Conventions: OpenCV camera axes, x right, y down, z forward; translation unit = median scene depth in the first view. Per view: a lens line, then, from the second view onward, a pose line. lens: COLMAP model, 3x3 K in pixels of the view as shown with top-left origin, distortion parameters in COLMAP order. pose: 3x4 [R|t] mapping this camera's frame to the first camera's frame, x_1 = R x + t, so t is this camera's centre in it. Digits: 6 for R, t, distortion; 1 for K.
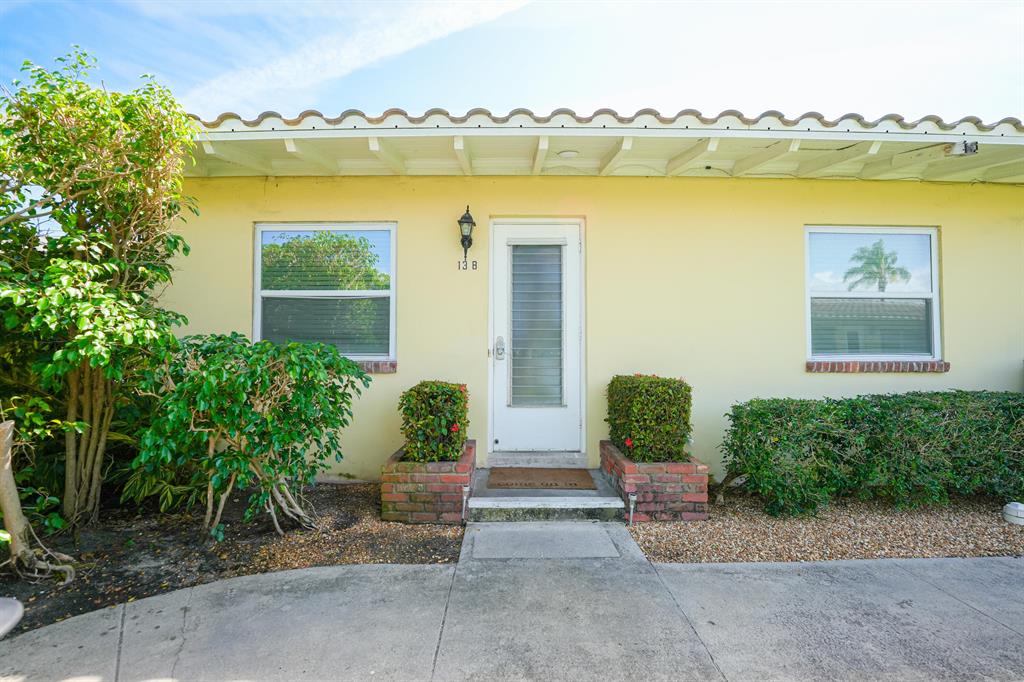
lens RADIAL K [[422.0, 0, 506.6], [0, 422.0, 341.2], [0, 0, 1]] dist [-0.022264, 0.000076]
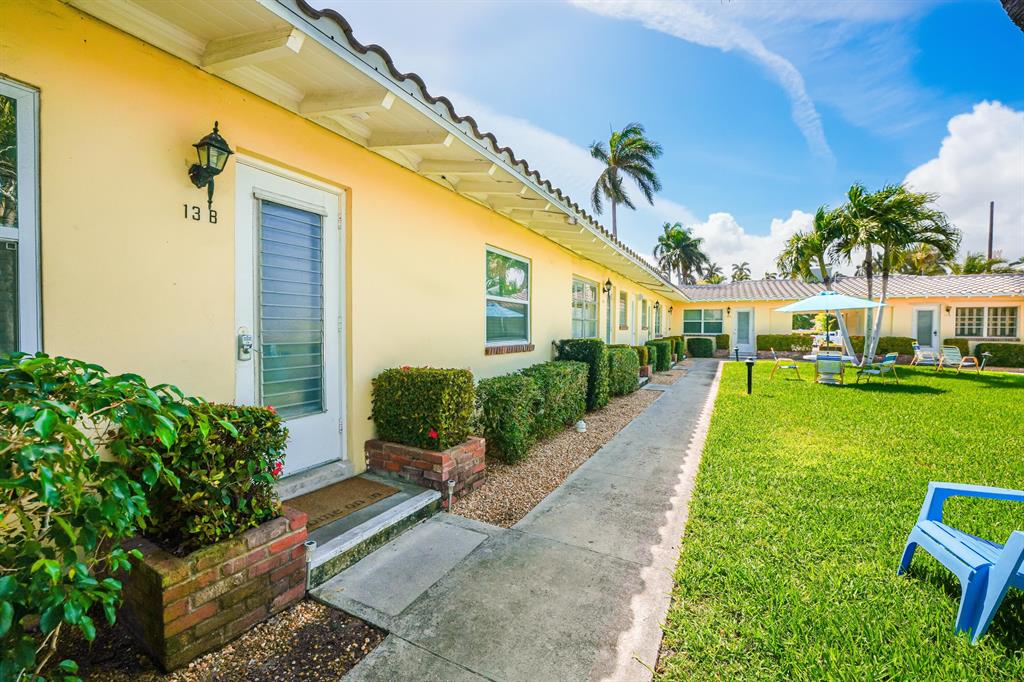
lens RADIAL K [[422.0, 0, 506.6], [0, 422.0, 341.2], [0, 0, 1]] dist [-0.022264, 0.000076]
pose [[0.472263, -0.024875, 0.881107, -0.545742], [-0.020616, 0.999017, 0.039254, -0.031129], [-0.881217, -0.036703, 0.471286, 0.380735]]
